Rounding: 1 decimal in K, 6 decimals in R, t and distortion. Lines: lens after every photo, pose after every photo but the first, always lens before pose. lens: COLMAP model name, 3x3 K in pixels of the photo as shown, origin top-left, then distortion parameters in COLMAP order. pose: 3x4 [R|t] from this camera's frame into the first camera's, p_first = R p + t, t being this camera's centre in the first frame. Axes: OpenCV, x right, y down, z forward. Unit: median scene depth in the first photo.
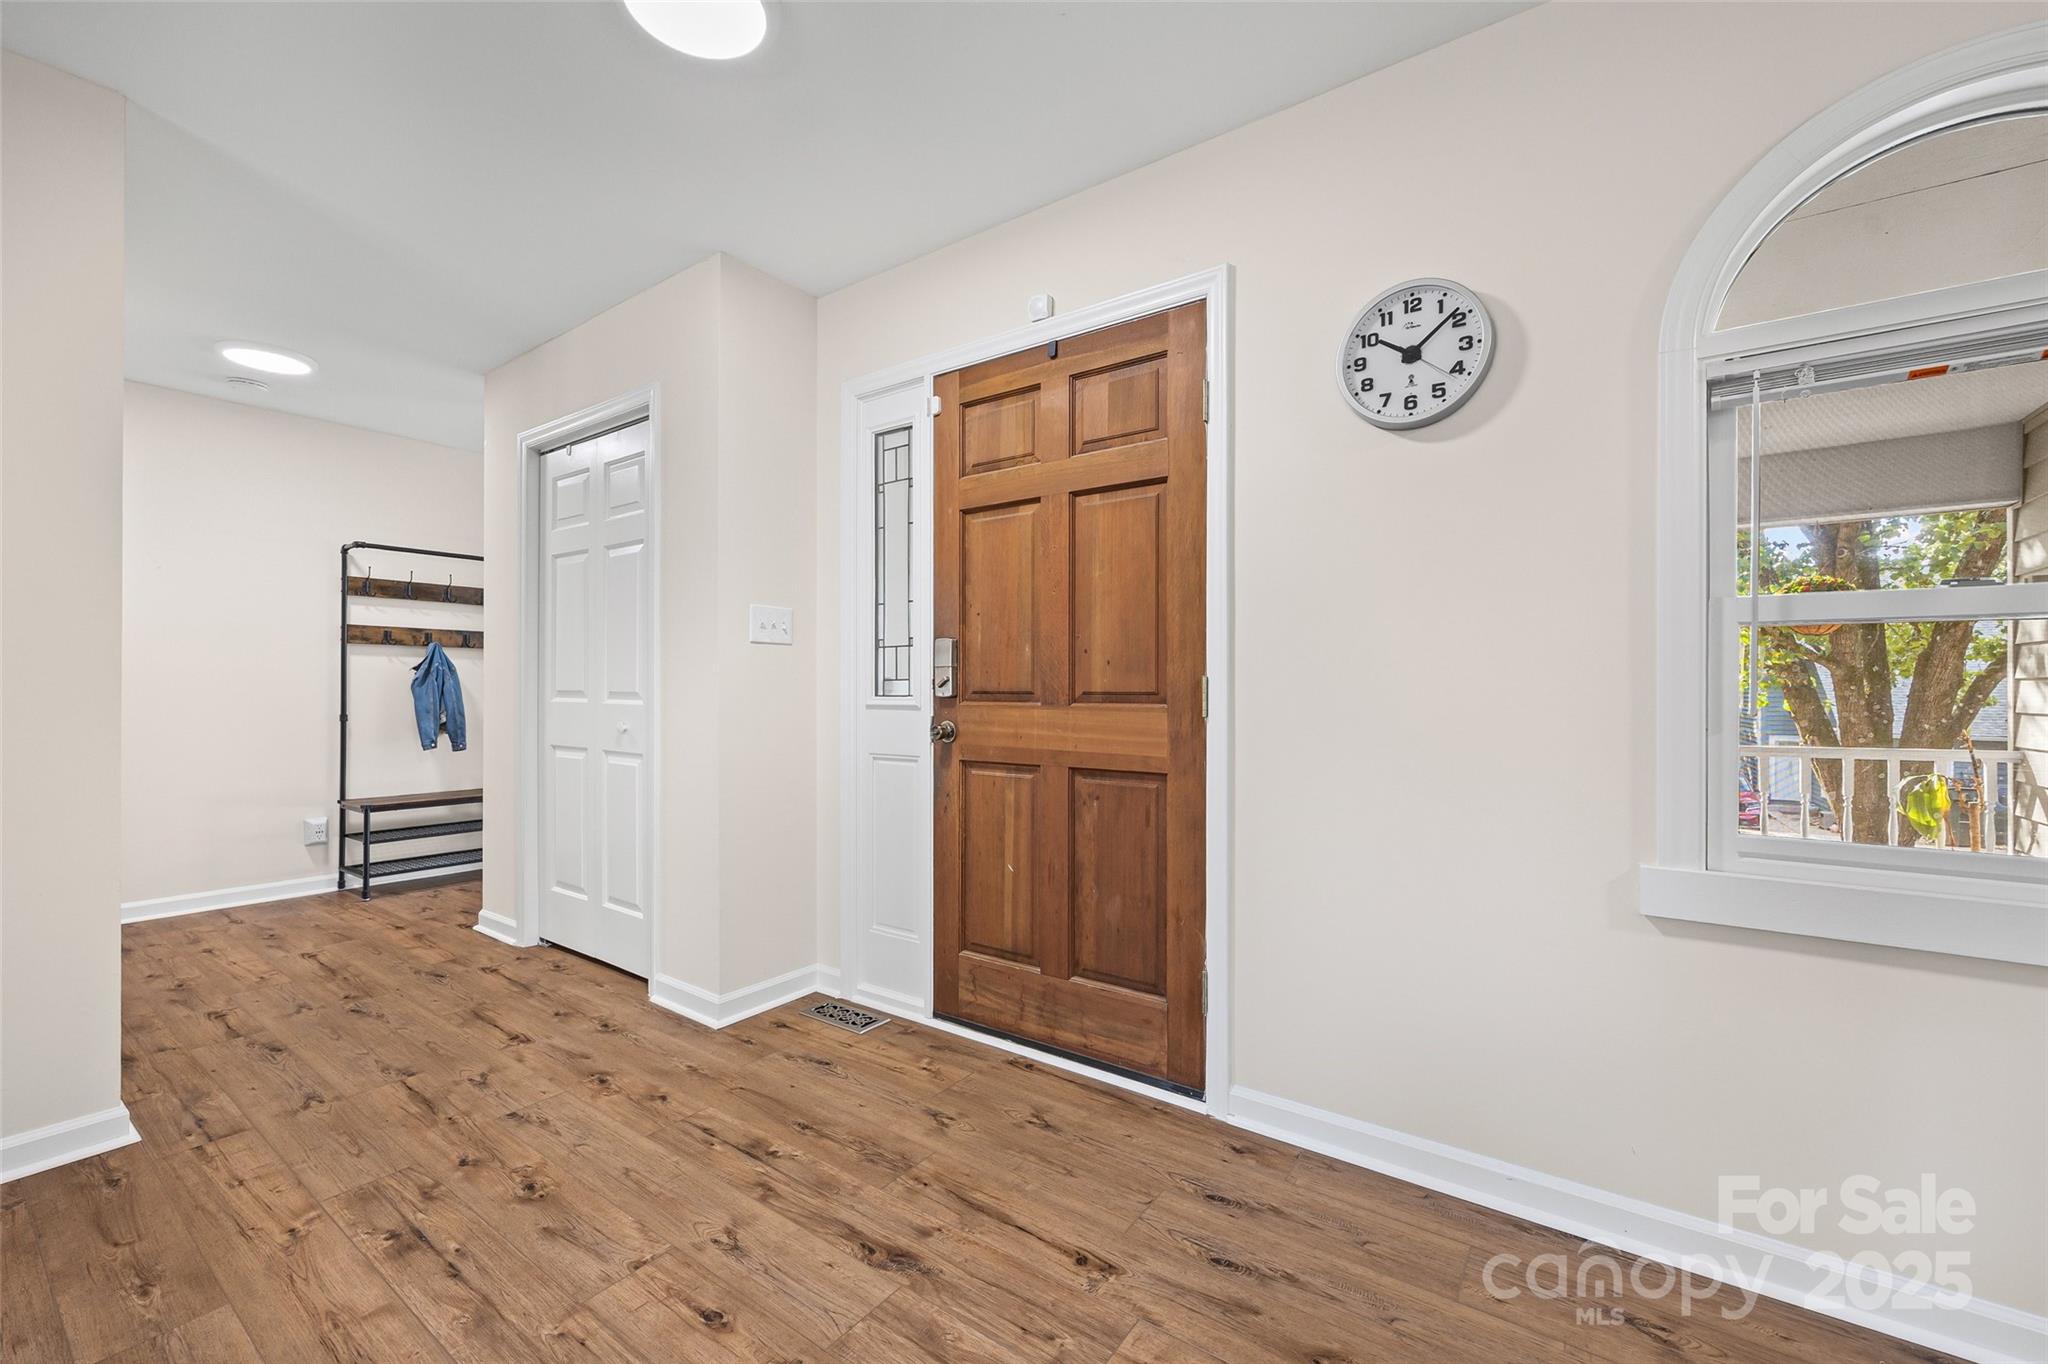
lens RADIAL K [[831.4, 0, 1025.0], [0, 831.4, 686.2], [0, 0, 1]] dist [-0.000788, -0.000304]
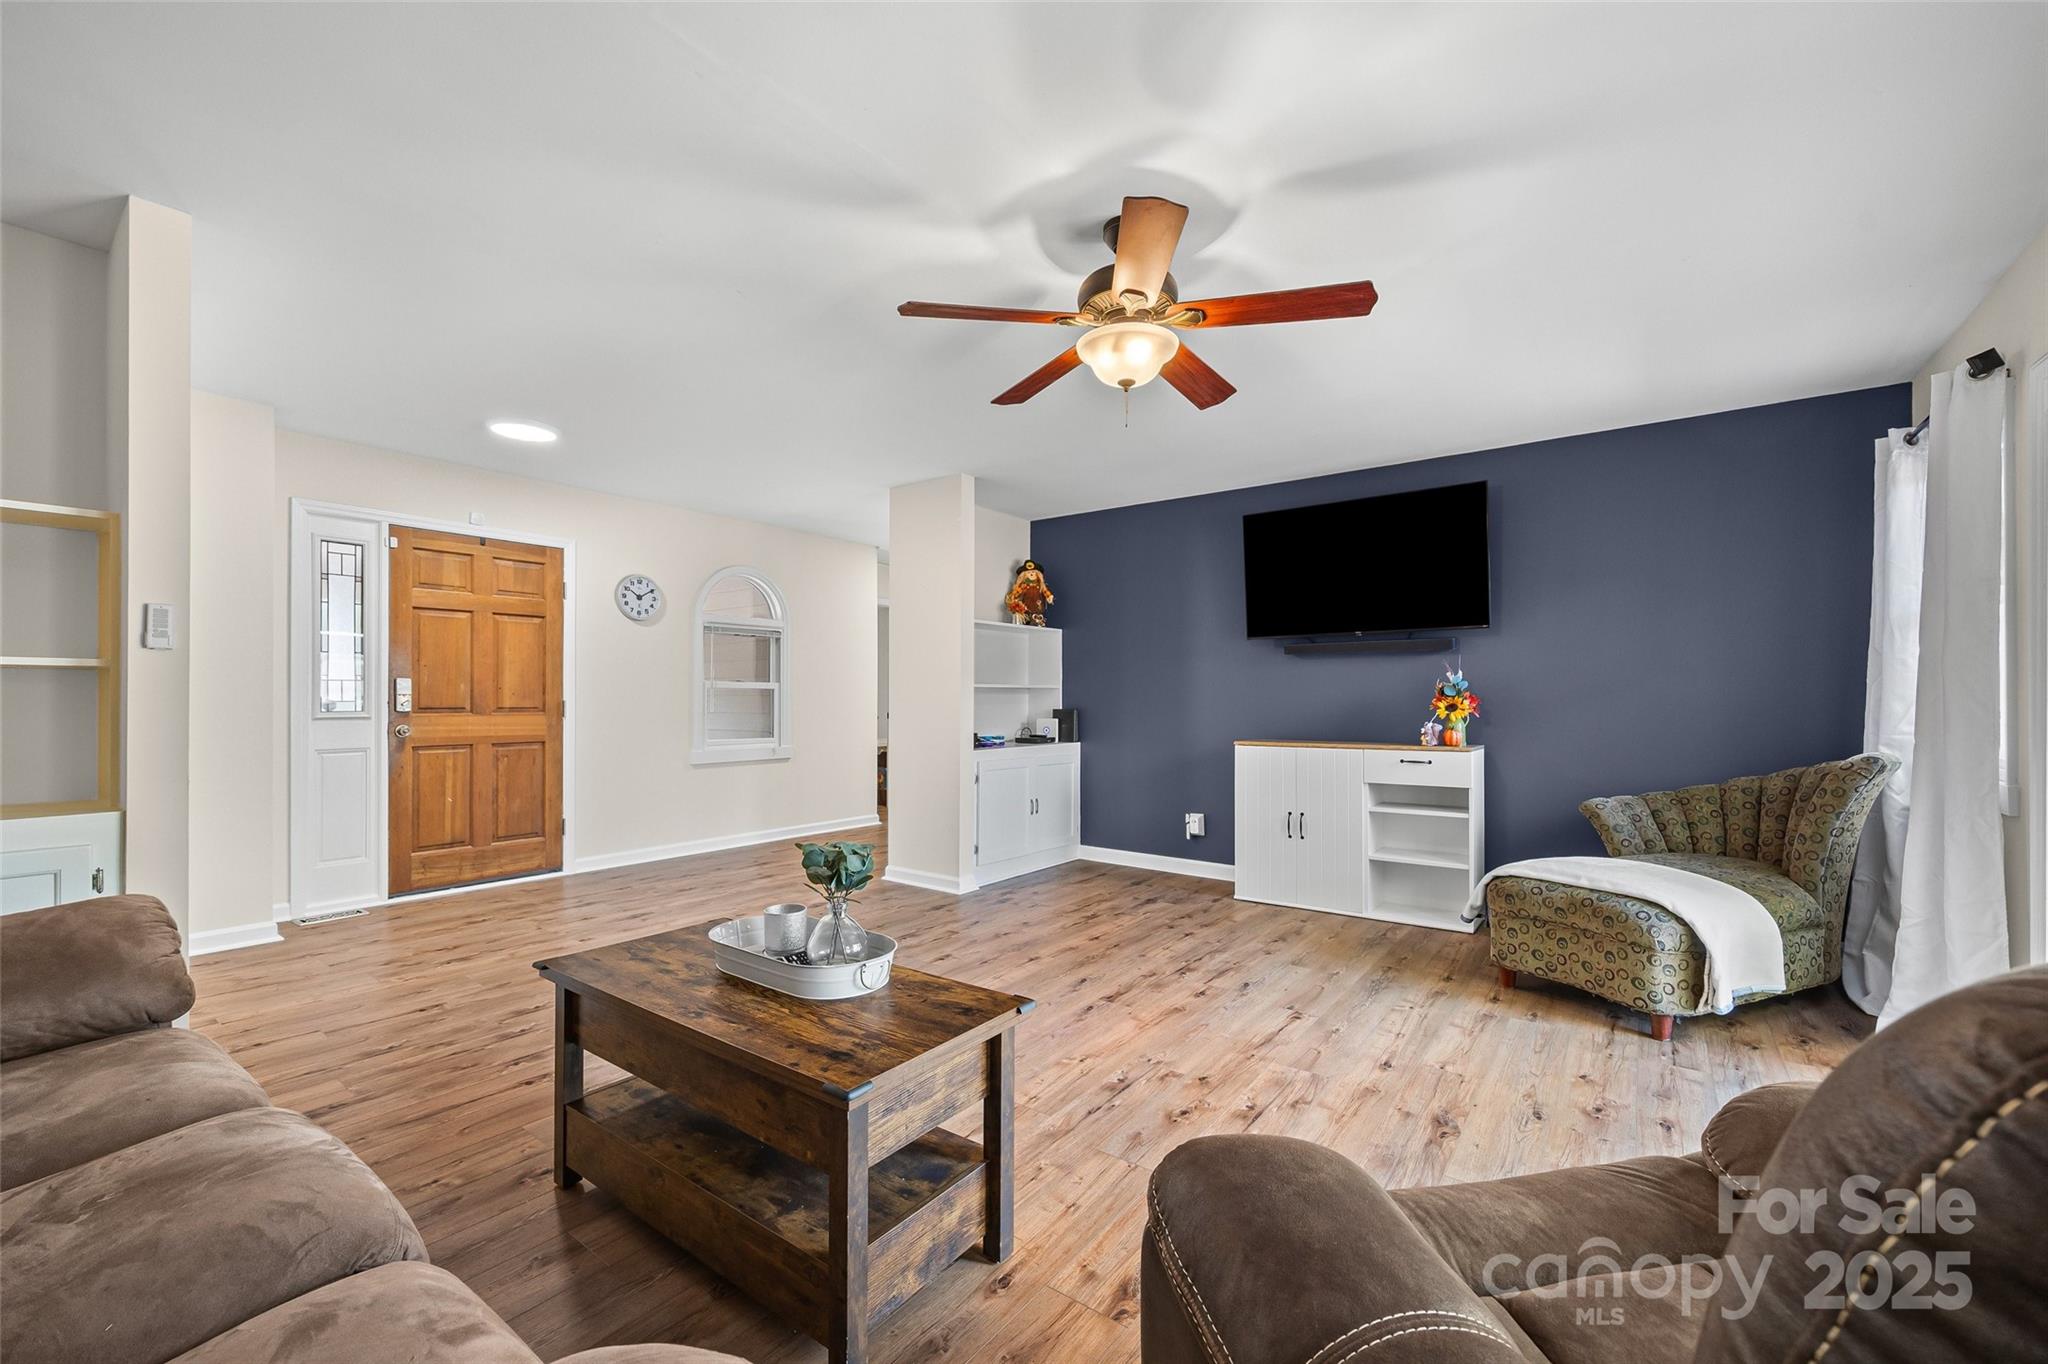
lens RADIAL K [[831.4, 0, 1024.7], [0, 831.4, 692.7], [0, 0, 1]] dist [-0.000788, -0.000304]
pose [[0.002896, 0.004409, 0.999986, -2.034801], [-0.002137, 0.999988, -0.004403, -0.023900], [-0.999994, -0.002125, 0.002906, -0.350519]]
